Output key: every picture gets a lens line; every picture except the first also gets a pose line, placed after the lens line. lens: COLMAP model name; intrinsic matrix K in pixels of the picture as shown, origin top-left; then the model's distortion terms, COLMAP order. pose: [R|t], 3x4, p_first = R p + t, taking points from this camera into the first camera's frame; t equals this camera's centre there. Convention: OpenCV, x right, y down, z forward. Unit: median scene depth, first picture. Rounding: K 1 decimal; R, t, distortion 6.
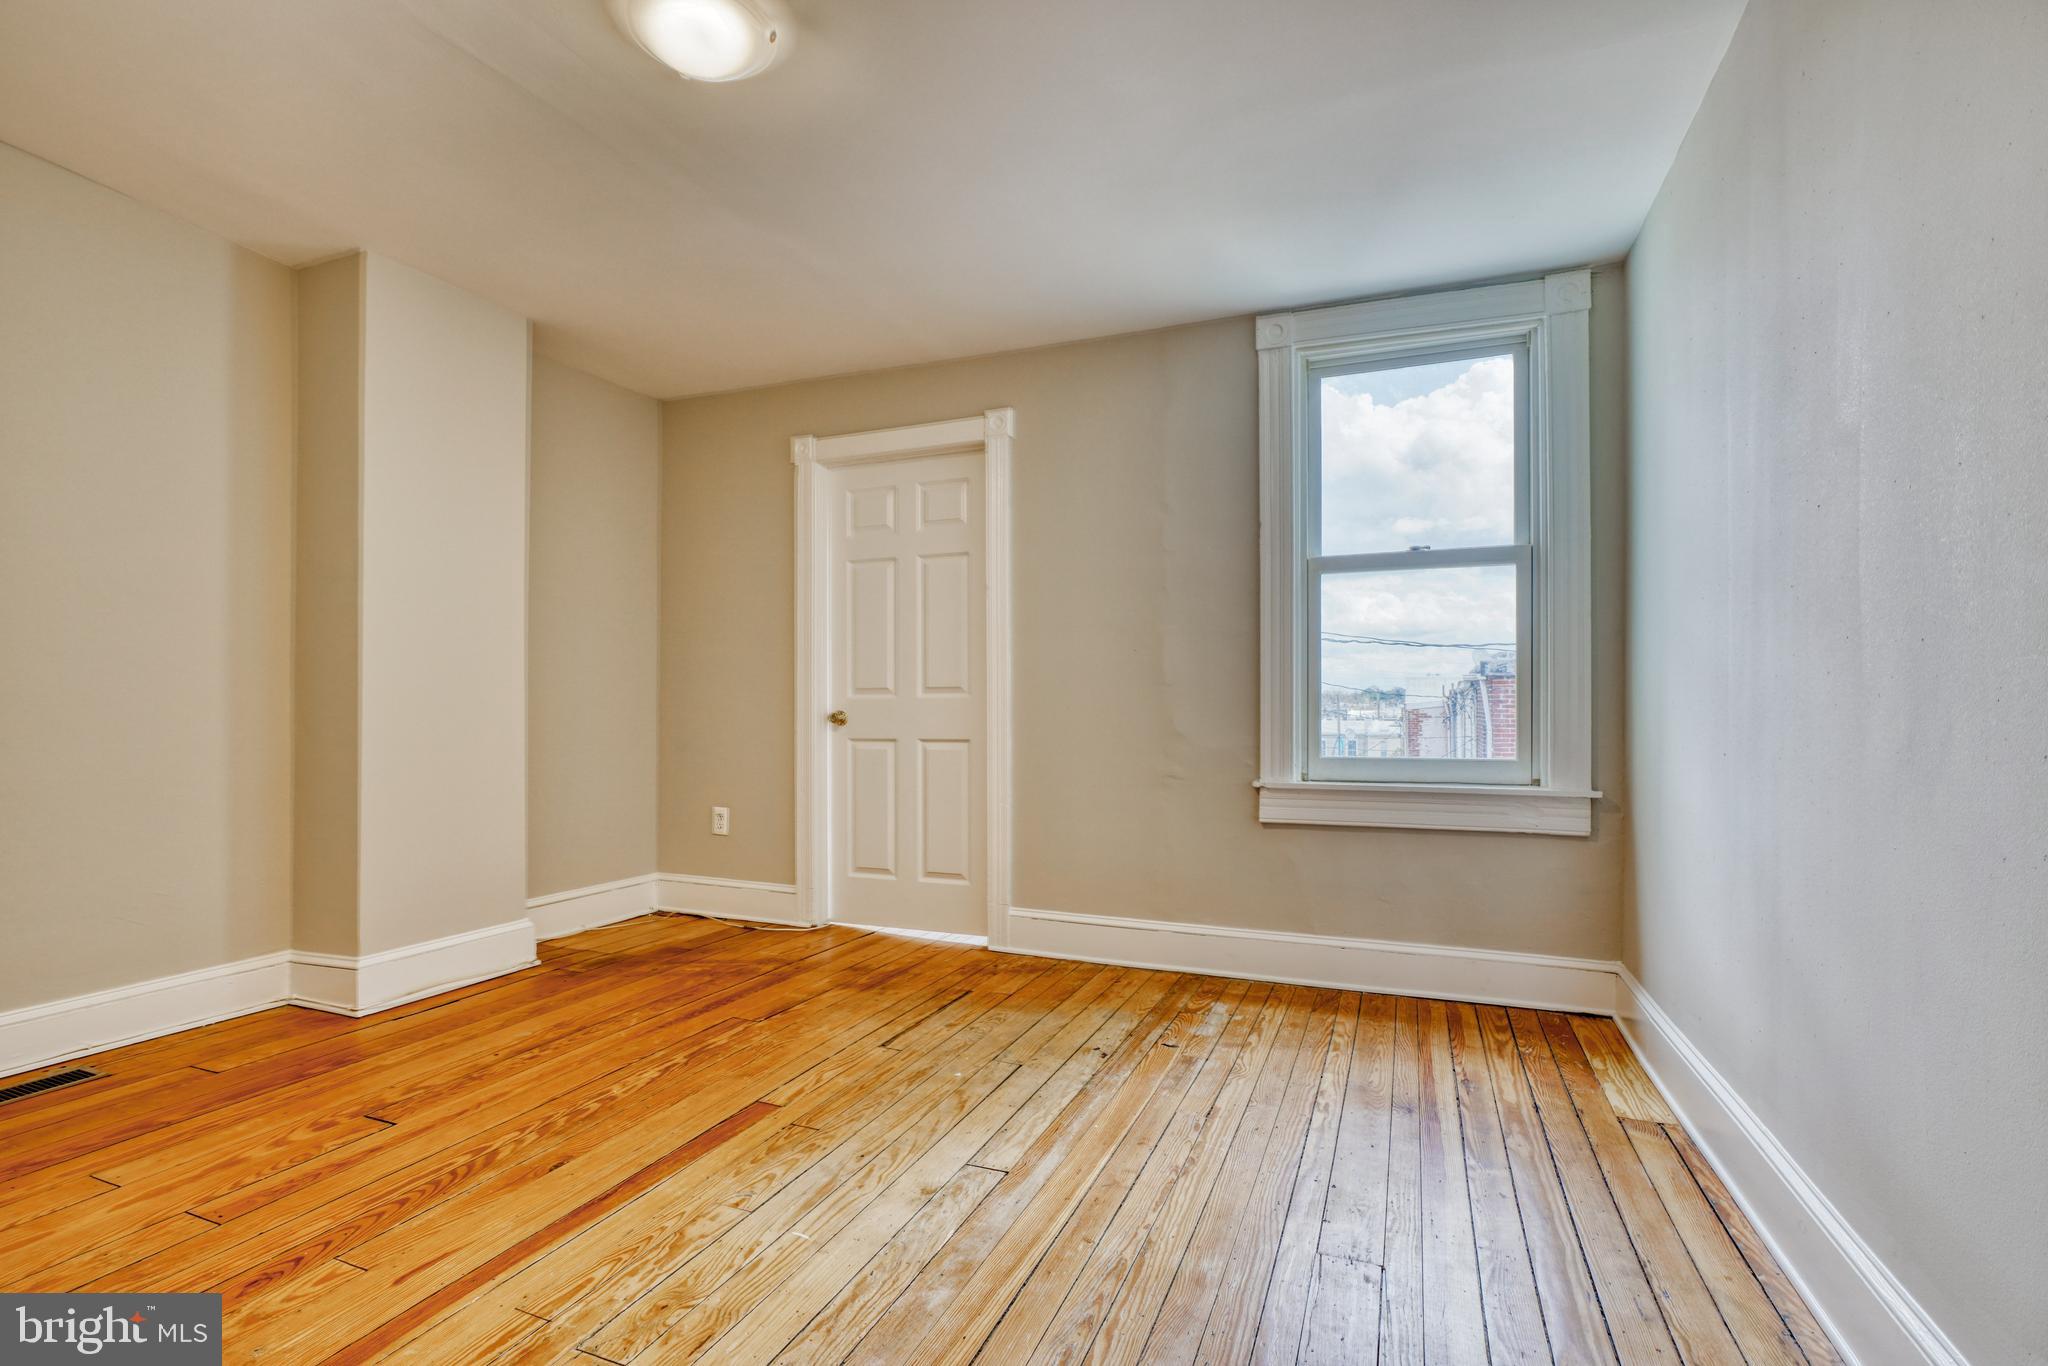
lens RADIAL K [[1005.0, 0, 996.1], [0, 1005.0, 726.8], [0, 0, 1]] dist [-0.006972, 0.001740]
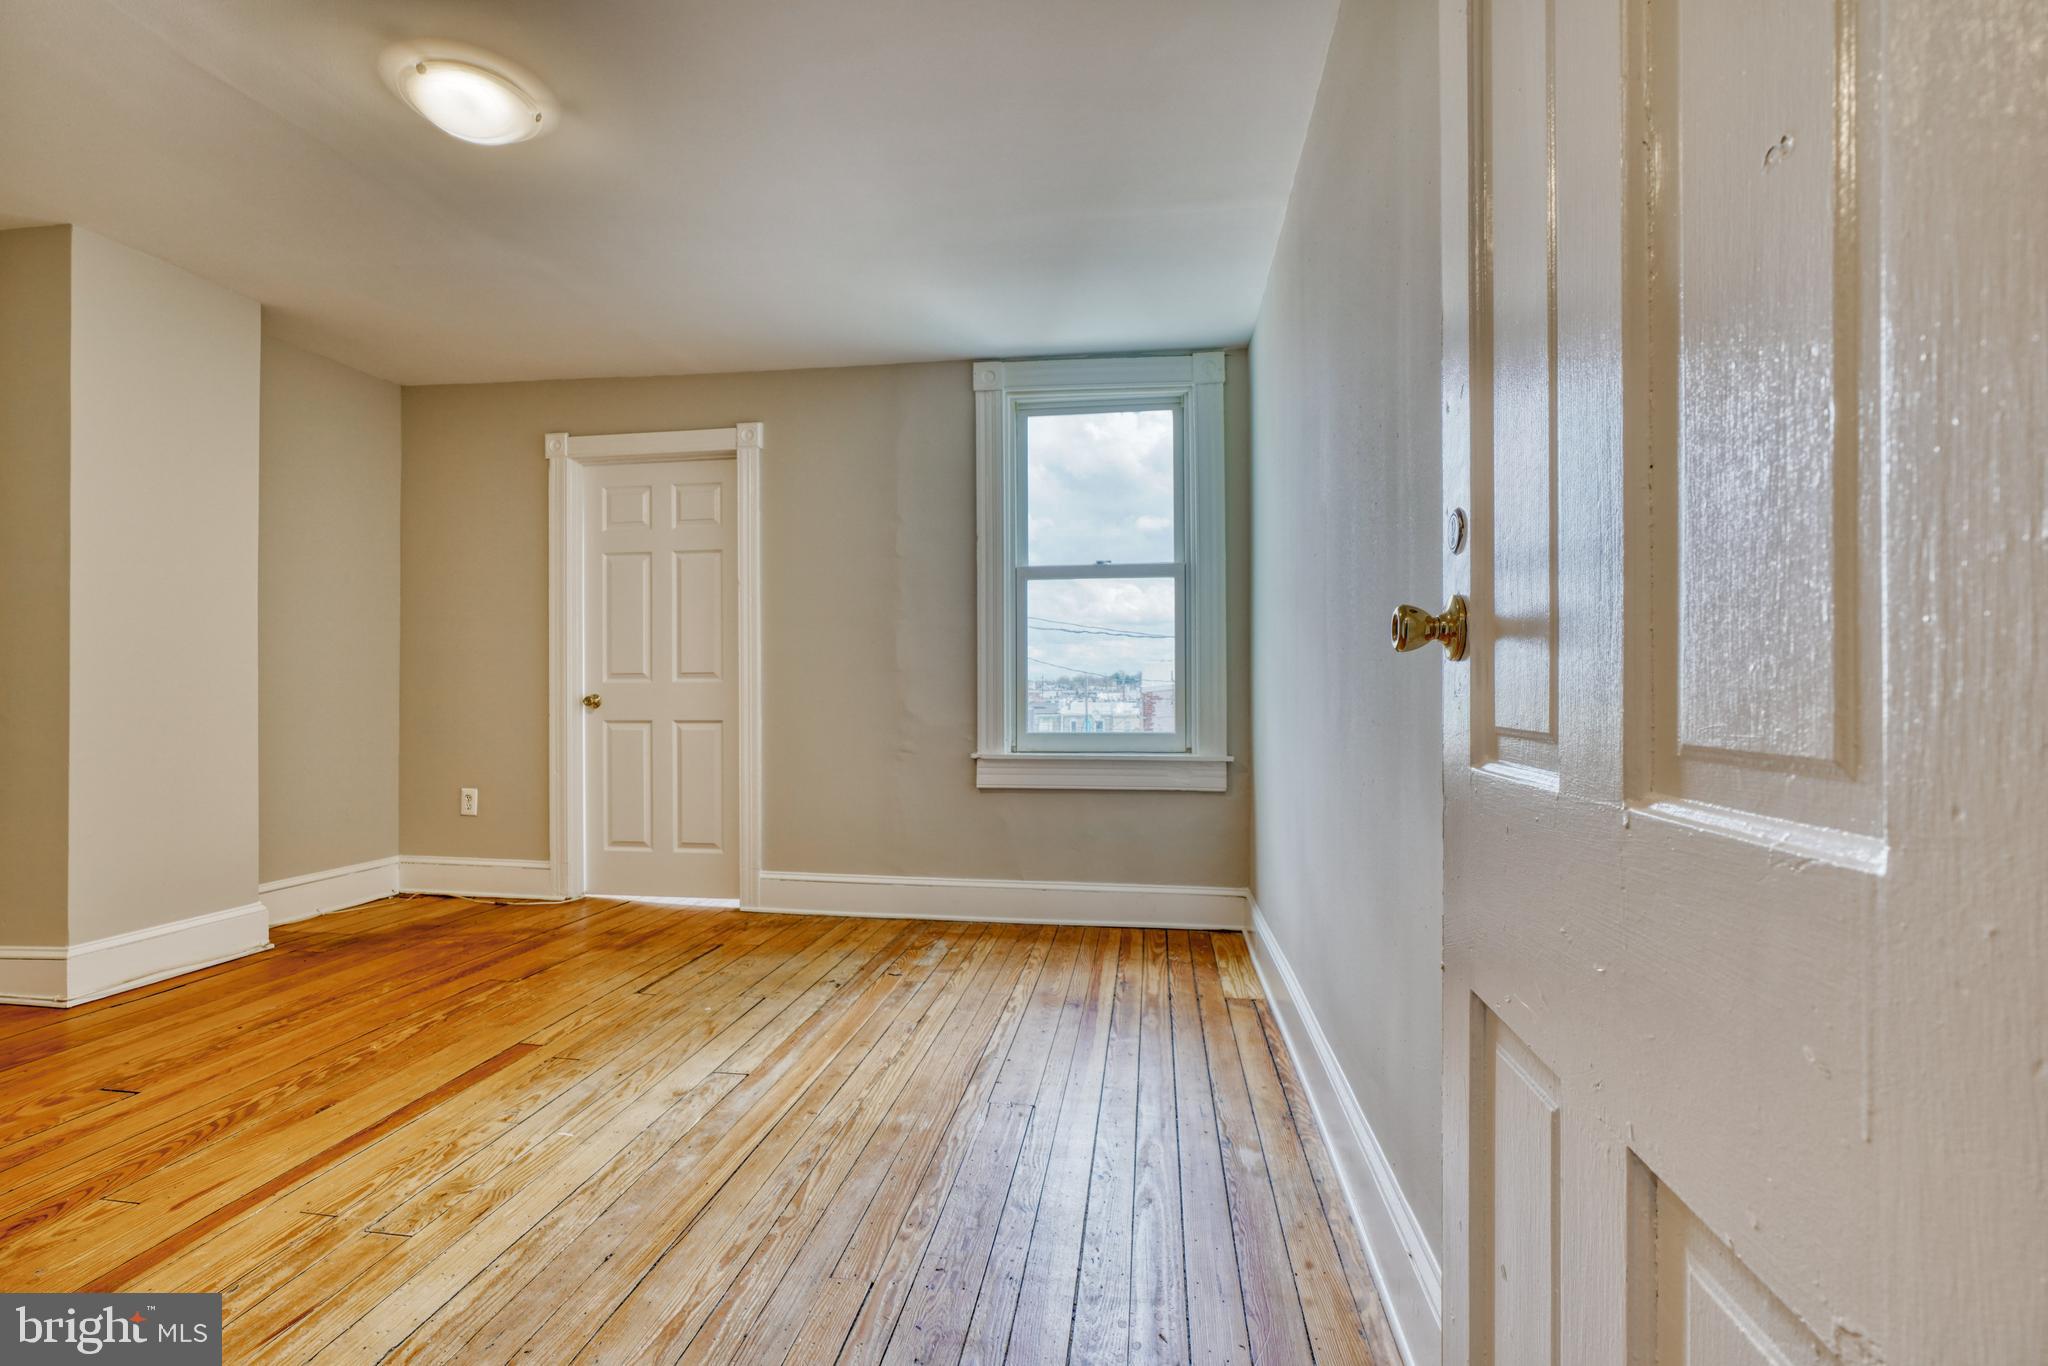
lens RADIAL K [[1005.0, 0, 1030.5], [0, 1005.0, 699.0], [0, 0, 1]] dist [-0.006972, 0.001740]
pose [[0.966271, -0.001930, 0.257522, 0.021213], [0.004671, 0.999939, -0.010033, 0.002660], [-0.257487, 0.010897, 0.966220, -0.190556]]
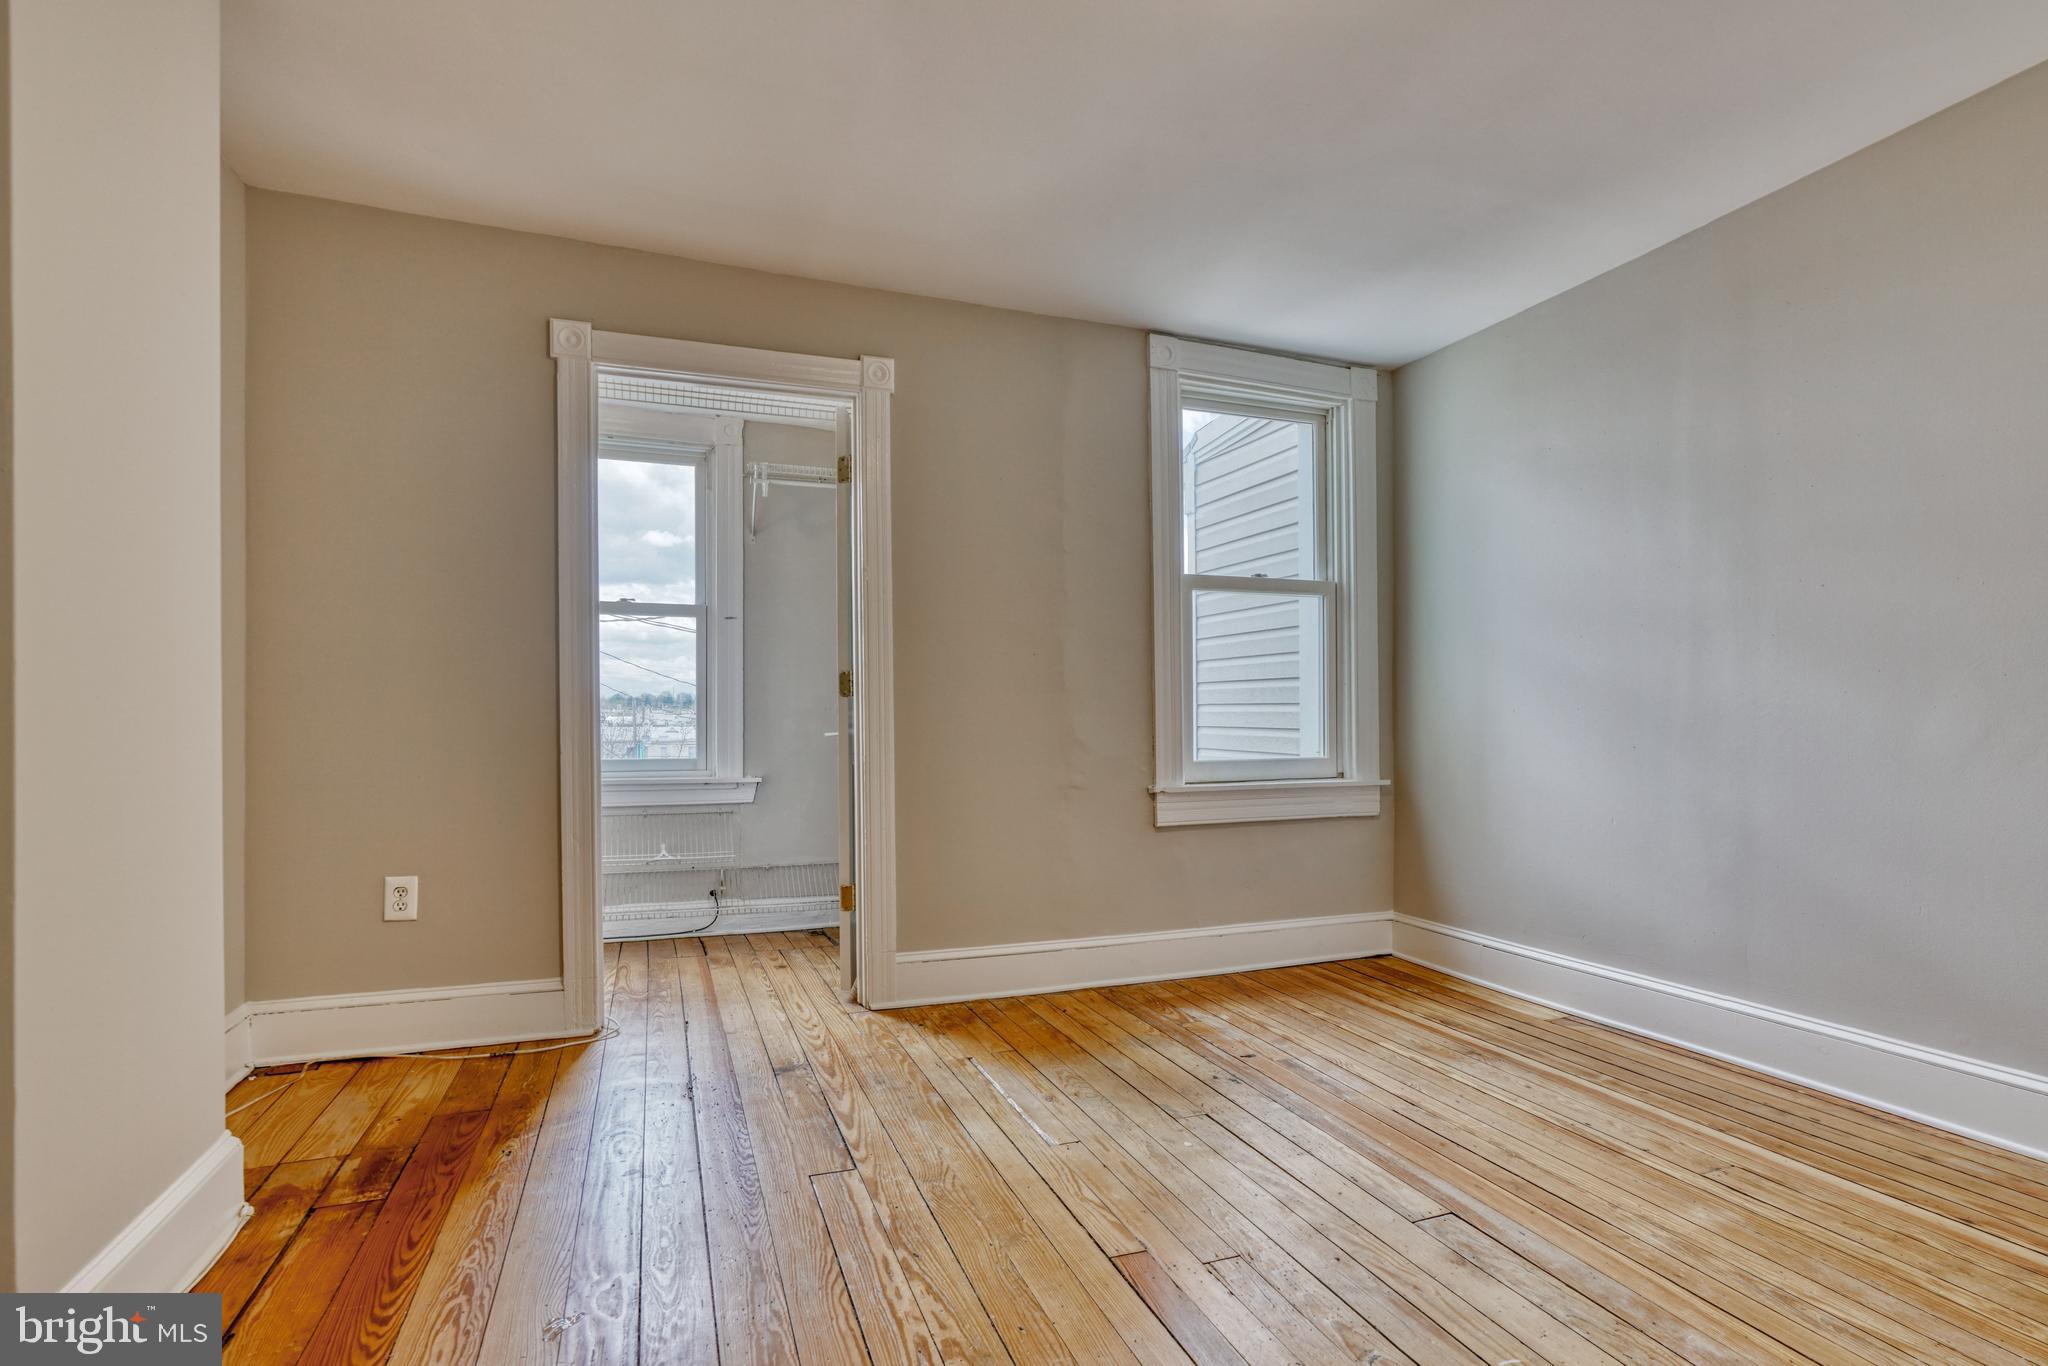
lens RADIAL K [[1005.0, 0, 1055.4], [0, 1005.0, 726.3], [0, 0, 1]] dist [-0.006972, 0.001740]
pose [[0.705764, -0.011209, 0.708358, -0.642066], [0.012060, 0.999920, 0.003807, -0.015092], [-0.708344, 0.005856, 0.705843, 0.416148]]
